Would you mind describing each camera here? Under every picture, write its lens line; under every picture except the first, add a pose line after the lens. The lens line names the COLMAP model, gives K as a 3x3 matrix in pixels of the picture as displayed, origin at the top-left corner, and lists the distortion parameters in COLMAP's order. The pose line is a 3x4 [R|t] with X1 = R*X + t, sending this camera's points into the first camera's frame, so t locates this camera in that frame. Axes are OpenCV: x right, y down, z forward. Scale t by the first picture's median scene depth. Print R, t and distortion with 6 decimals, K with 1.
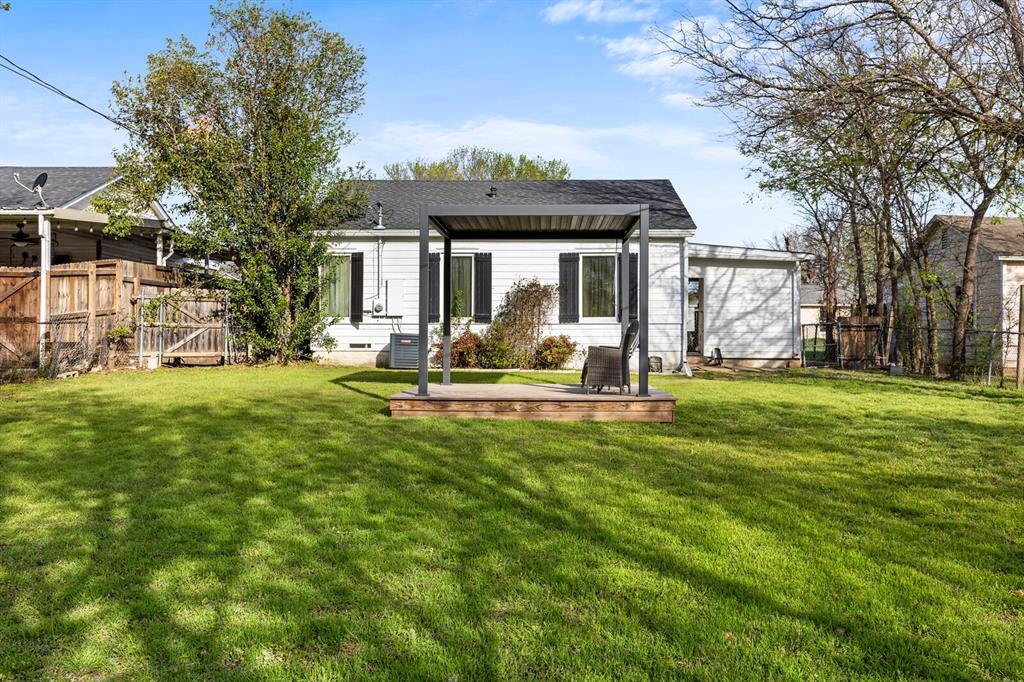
lens RADIAL K [[962.7, 0, 507.3], [0, 962.7, 344.7], [0, 0, 1]] dist [0.110321, 0.000000]
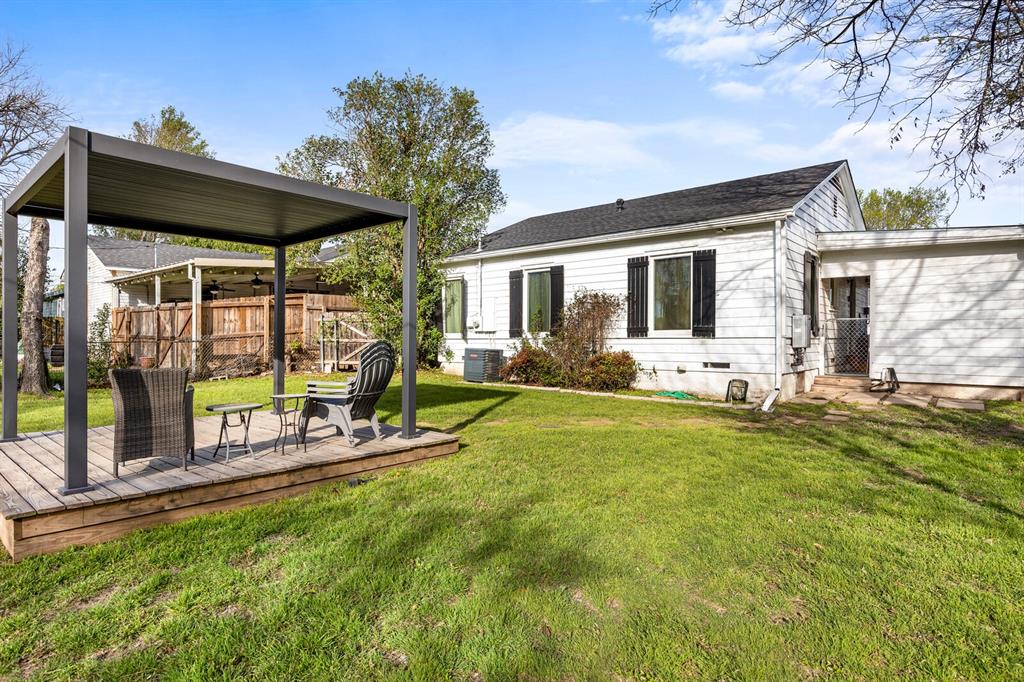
lens RADIAL K [[571.4, 0, 501.2], [0, 571.4, 347.2], [0, 0, 1]] dist [0.007361, 0.001743]
pose [[0.752554, 0.007532, -0.658487, 0.313429], [-0.005030, 0.999971, 0.005690, -0.015859], [0.658511, -0.000970, 0.752570, 0.525350]]
